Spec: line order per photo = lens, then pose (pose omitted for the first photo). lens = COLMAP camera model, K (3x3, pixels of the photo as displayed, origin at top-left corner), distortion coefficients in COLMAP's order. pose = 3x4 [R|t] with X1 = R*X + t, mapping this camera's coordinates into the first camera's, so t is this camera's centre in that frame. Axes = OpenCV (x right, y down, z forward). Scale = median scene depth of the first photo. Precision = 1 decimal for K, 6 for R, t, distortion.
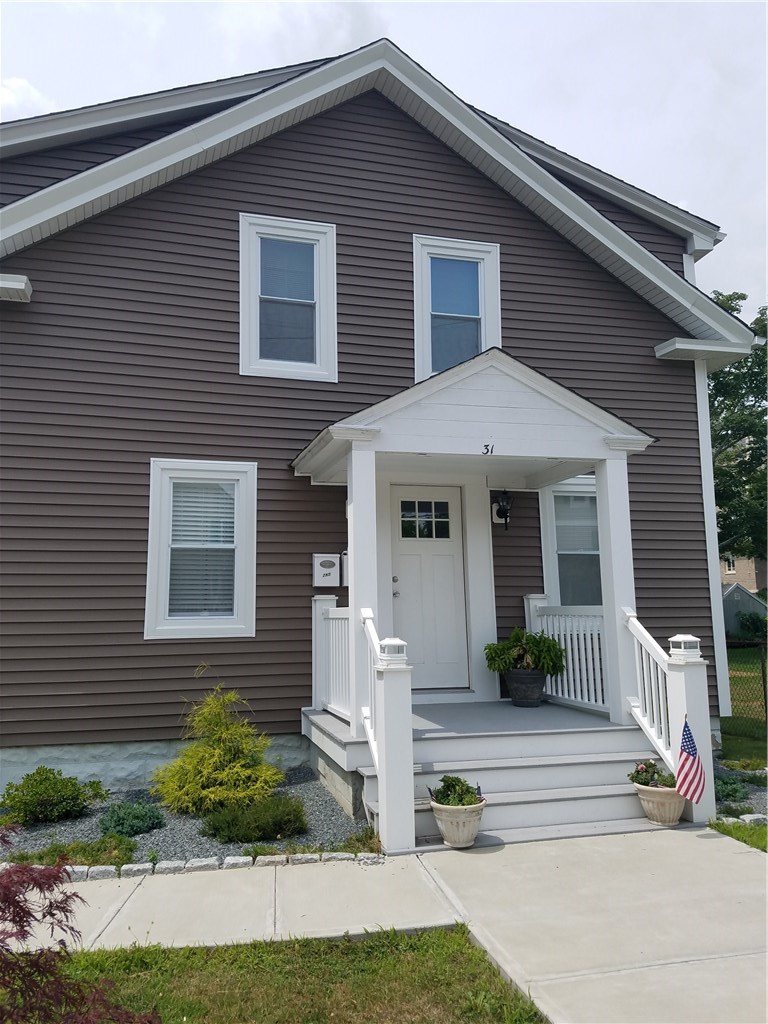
lens RADIAL K [[778.5, 0, 384.0], [0, 778.5, 512.0], [0, 0, 1]] dist [0.044494, 0.000368]
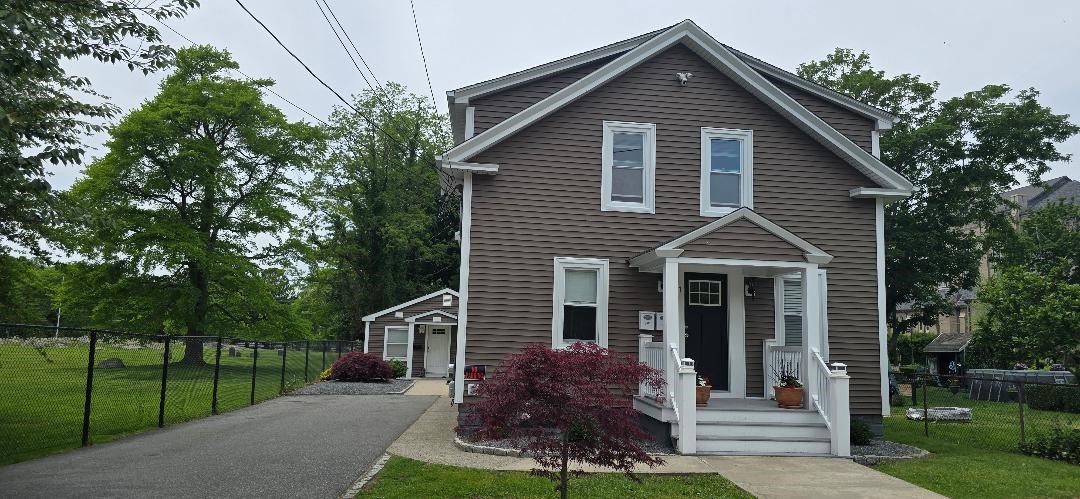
lens RADIAL K [[714.6, 0, 536.9], [0, 714.6, 264.8], [0, 0, 1]] dist [0.004397, 0.000864]
pose [[0.985432, 0.024483, -0.168300, -0.049368], [-0.021791, 0.999604, 0.017825, -0.076444], [0.168670, -0.013898, 0.985575, -0.653290]]
